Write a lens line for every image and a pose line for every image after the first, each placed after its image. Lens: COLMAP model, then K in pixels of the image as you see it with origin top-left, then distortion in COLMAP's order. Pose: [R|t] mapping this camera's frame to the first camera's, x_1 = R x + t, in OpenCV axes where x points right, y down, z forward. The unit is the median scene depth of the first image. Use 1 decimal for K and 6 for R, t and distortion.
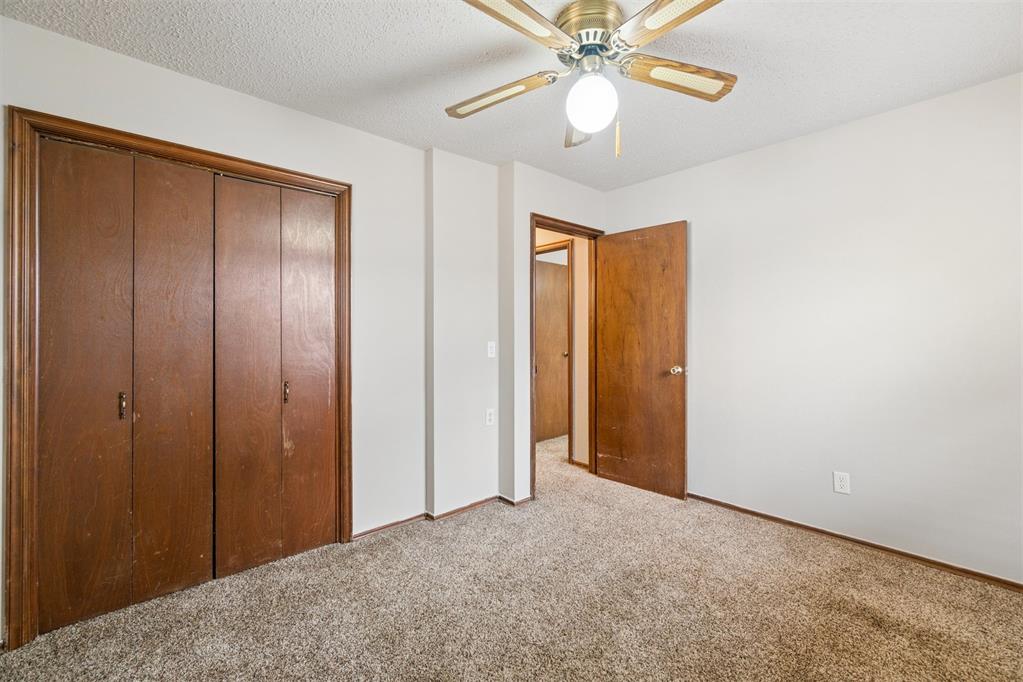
lens RADIAL K [[439.6, 0, 512.4], [0, 439.6, 335.0], [0, 0, 1]] dist [-0.004759, 0.000225]
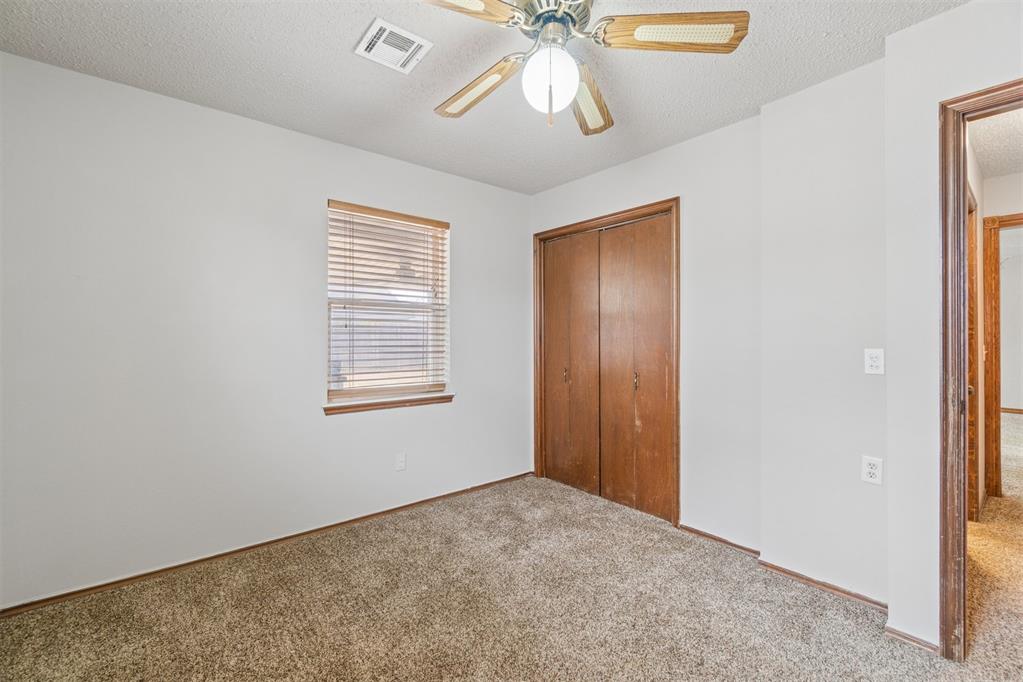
lens RADIAL K [[439.6, 0, 512.4], [0, 439.6, 335.0], [0, 0, 1]] dist [-0.004759, 0.000225]
pose [[-0.042360, 0.002790, -0.999099, 0.803180], [0.004414, 0.999987, 0.002605, -0.010347], [0.999093, -0.004299, -0.042372, 0.708723]]
